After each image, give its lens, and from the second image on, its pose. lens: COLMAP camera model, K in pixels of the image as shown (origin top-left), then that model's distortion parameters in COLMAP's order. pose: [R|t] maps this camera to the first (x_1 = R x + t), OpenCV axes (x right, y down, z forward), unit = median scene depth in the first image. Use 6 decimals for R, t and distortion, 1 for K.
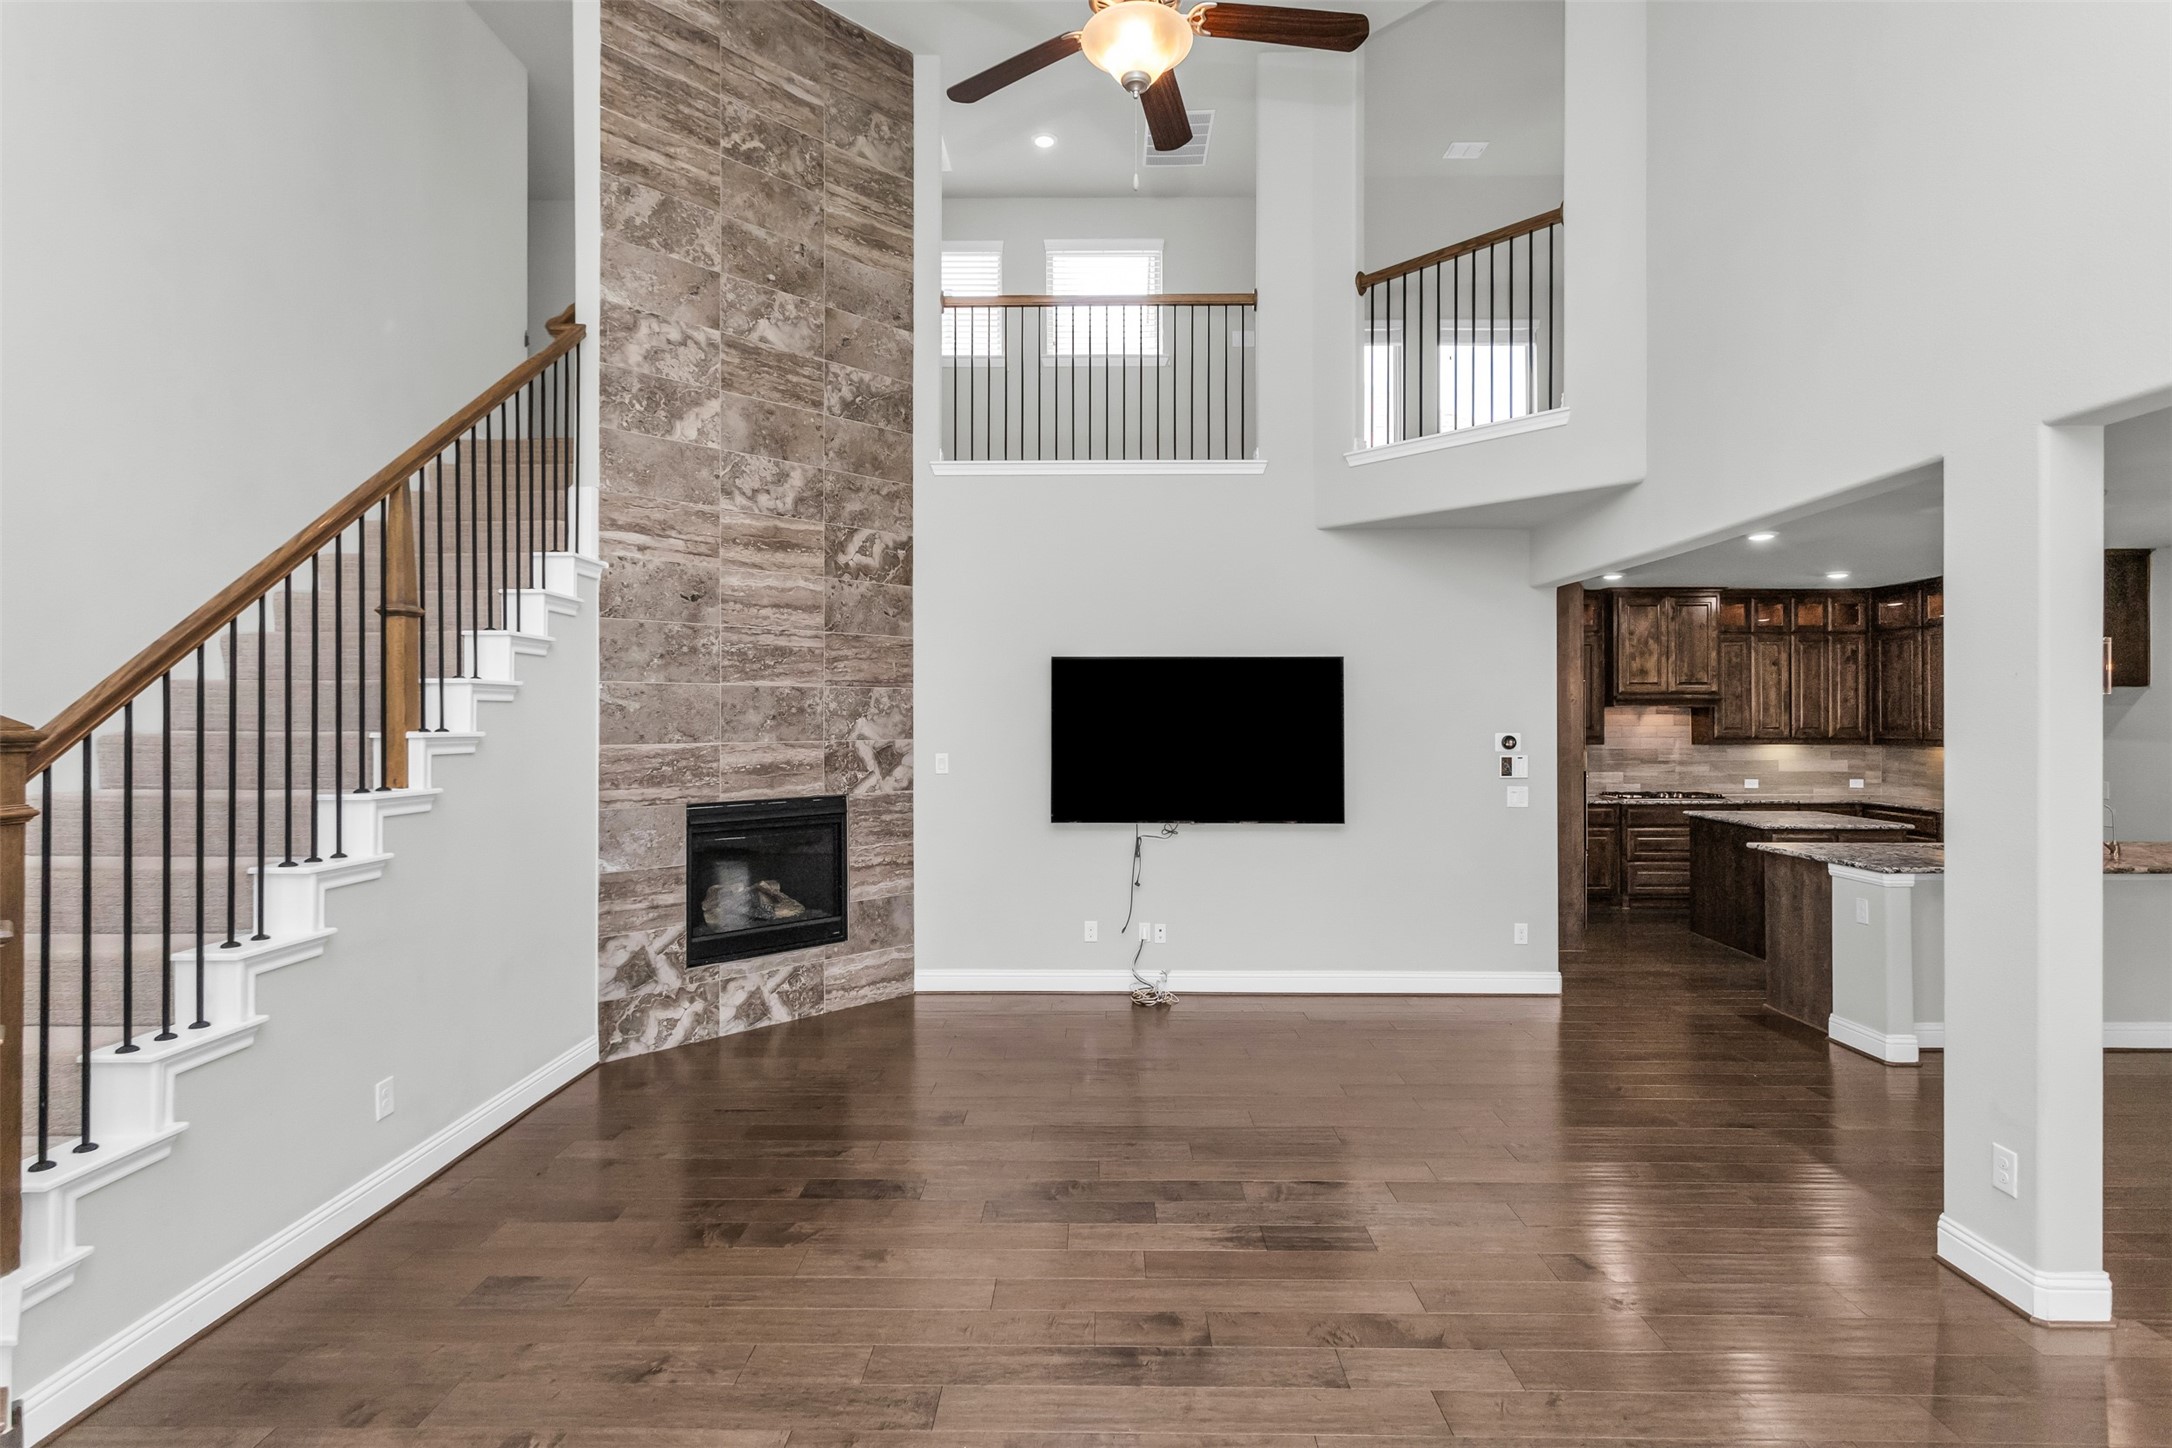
lens RADIAL K [[1048.5, 0, 1076.3], [0, 1048.5, 719.4], [0, 0, 1]] dist [0.000999, 0.001287]
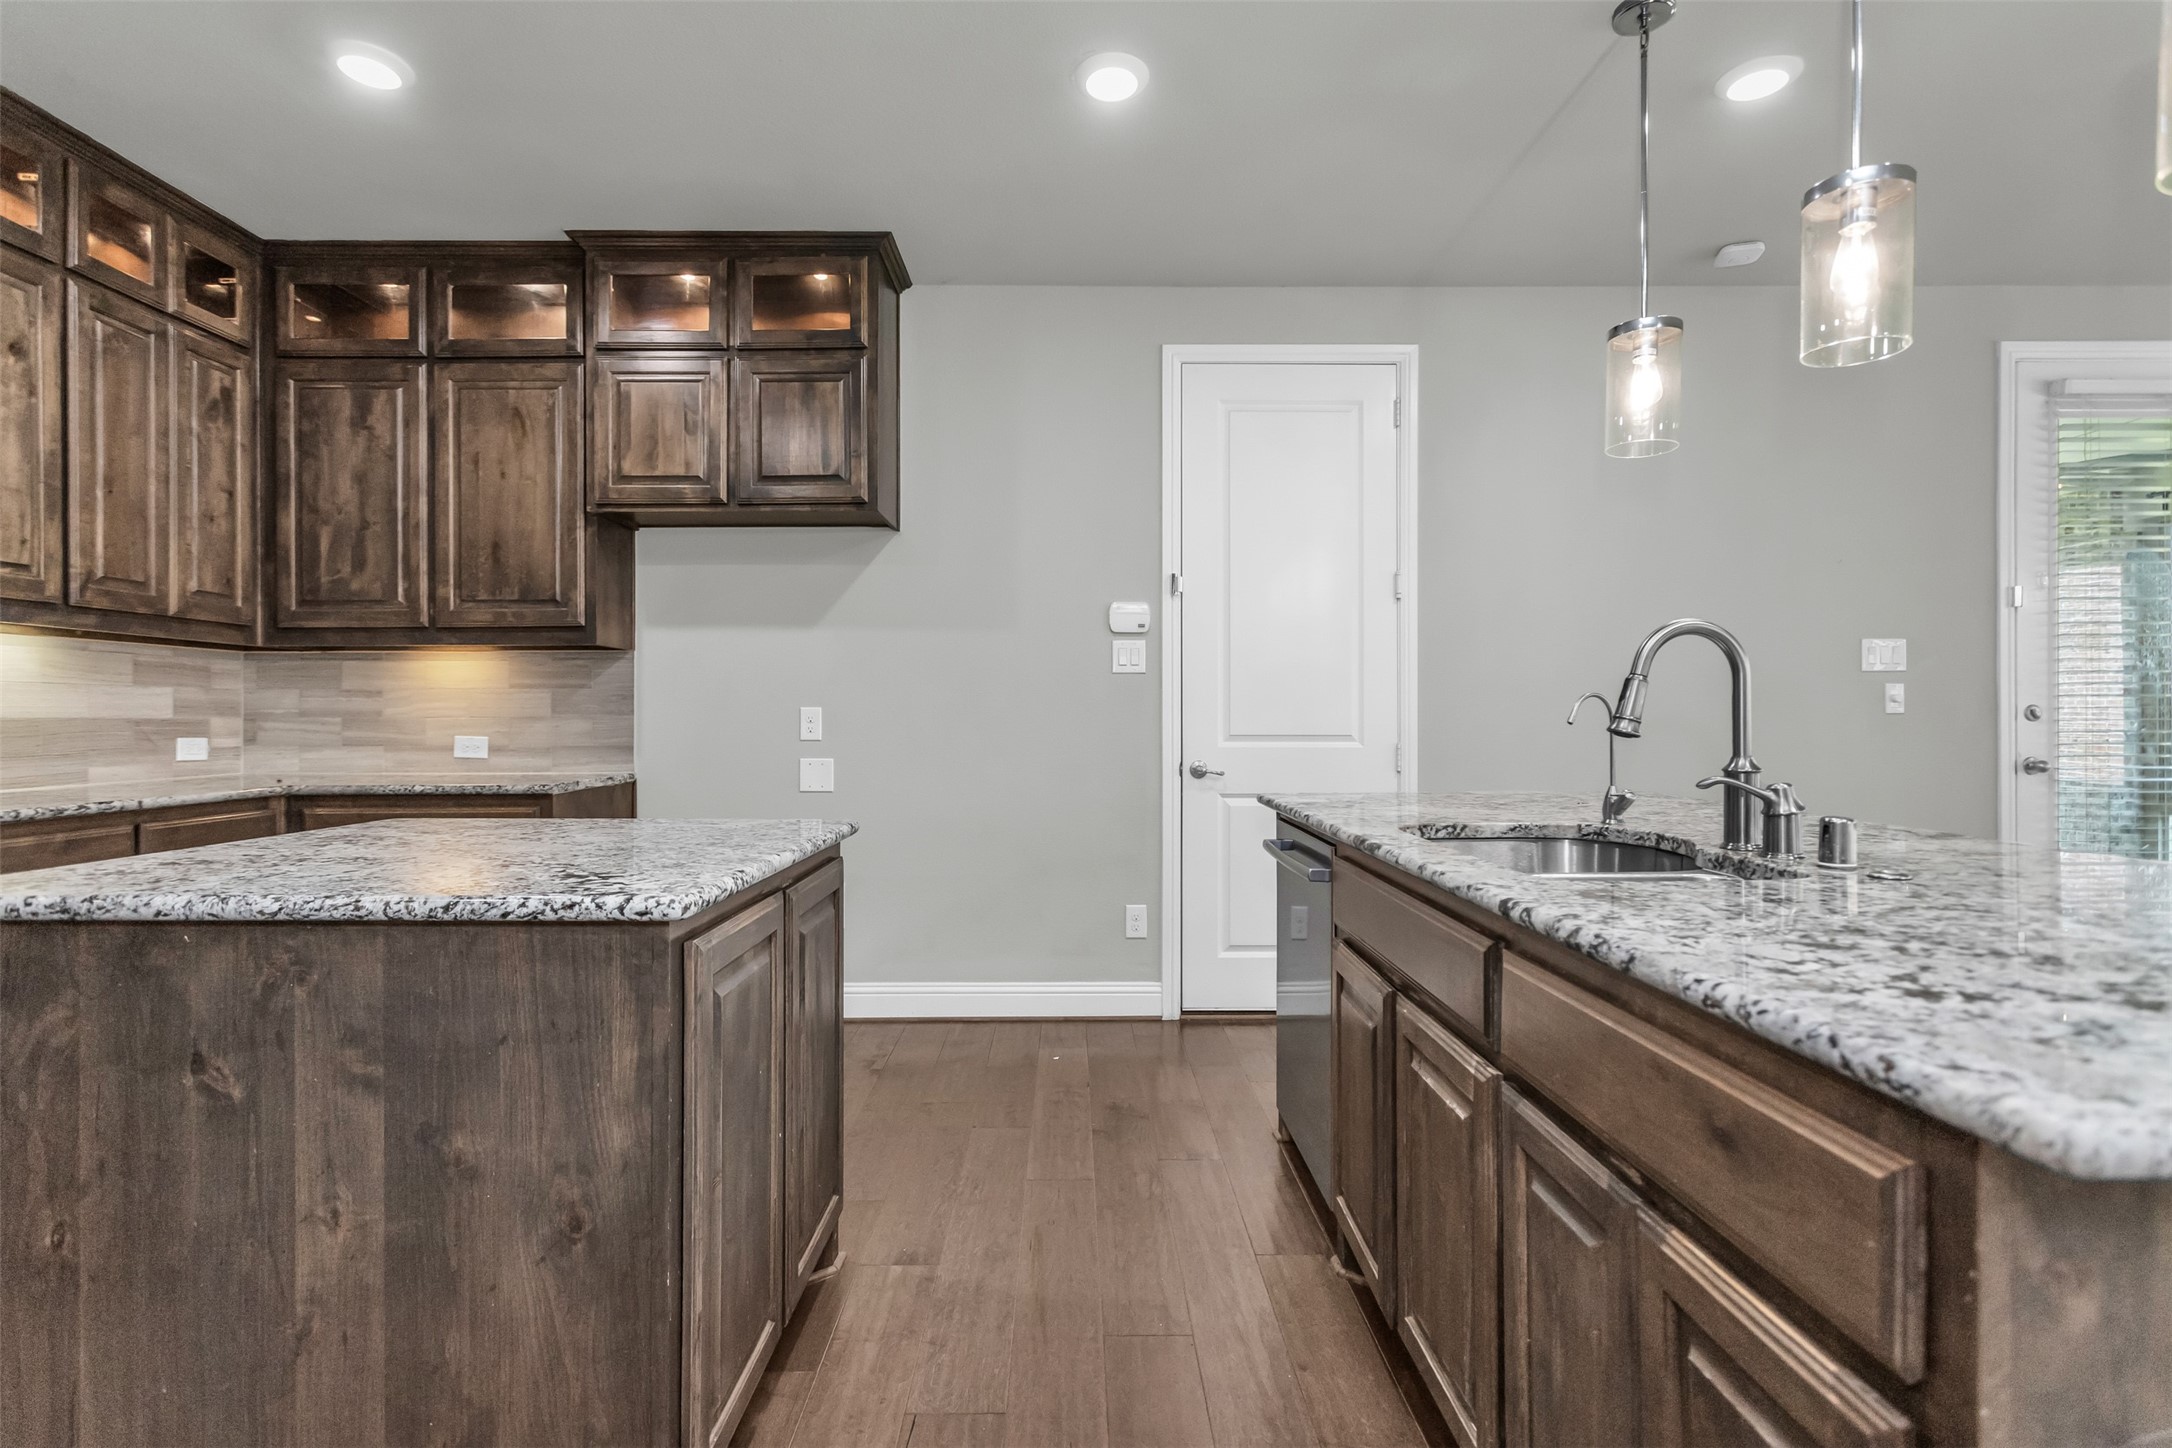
lens RADIAL K [[1048.5, 0, 1076.3], [0, 1048.5, 719.4], [0, 0, 1]] dist [0.000999, 0.001287]
pose [[-0.029631, 0.000013, 0.999561, 0.571989], [0.002476, 0.999997, 0.000060, 0.084304], [-0.999558, 0.002477, -0.029631, 1.132999]]
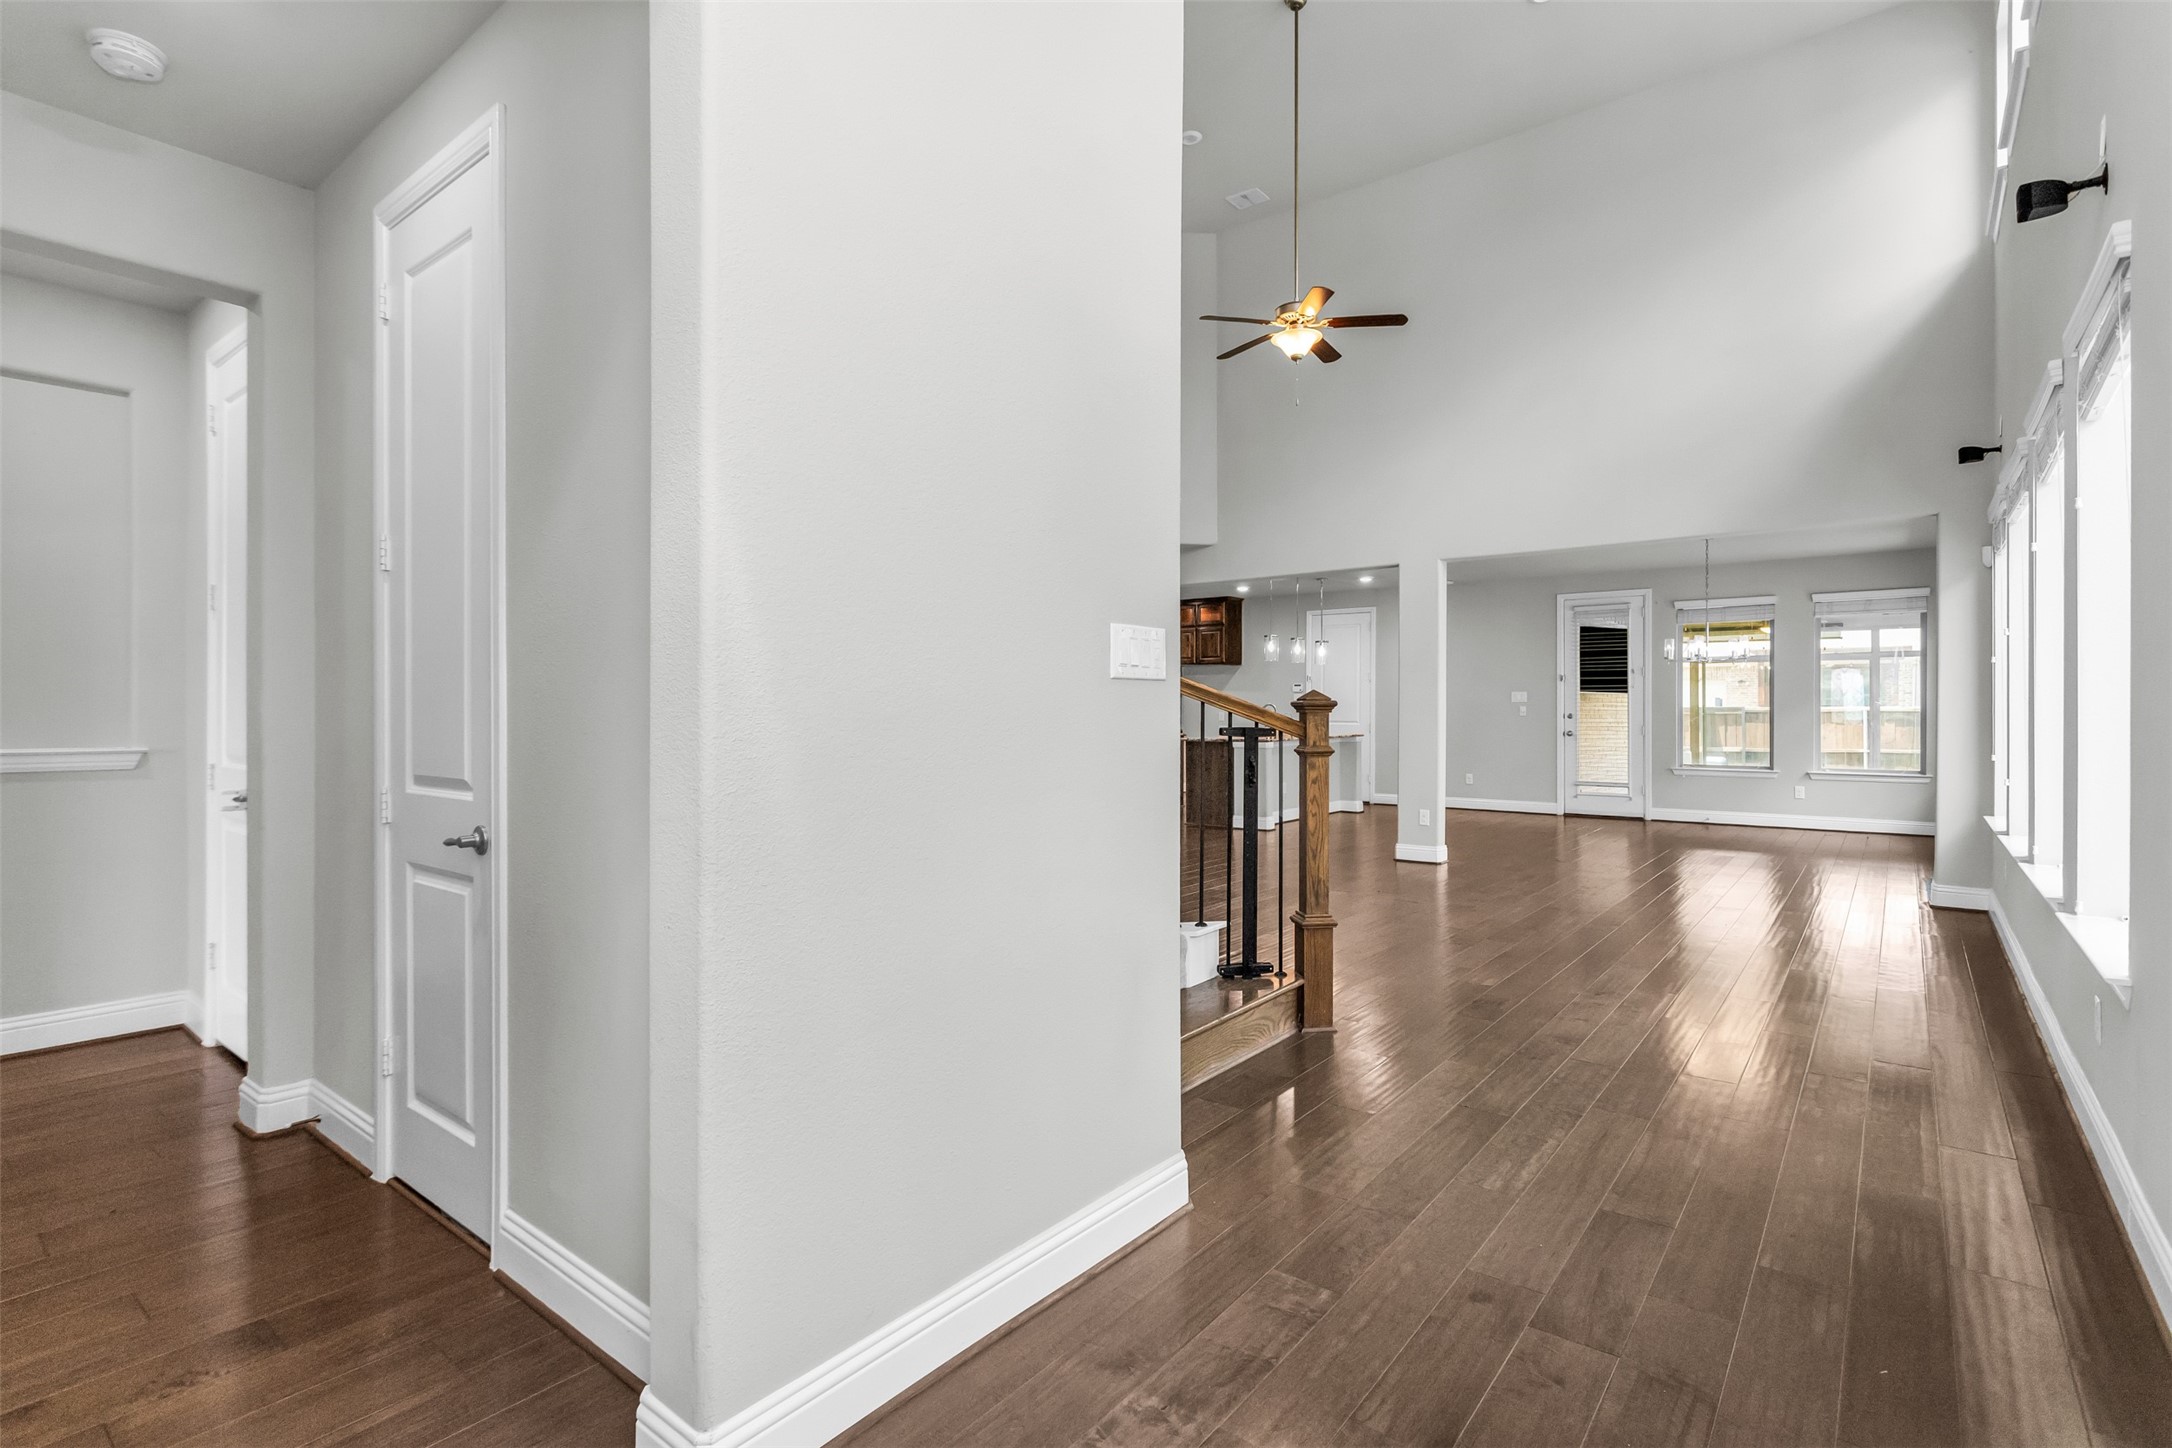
lens RADIAL K [[1038.0, 0, 1079.7], [0, 1038.0, 709.3], [0, 0, 1]] dist [-0.000969, 0.000123]
pose [[0.605157, -0.000302, 0.796106, -0.985359], [0.000349, 1.000000, 0.000114, 0.067892], [-0.796106, 0.000209, 0.605157, 0.017812]]
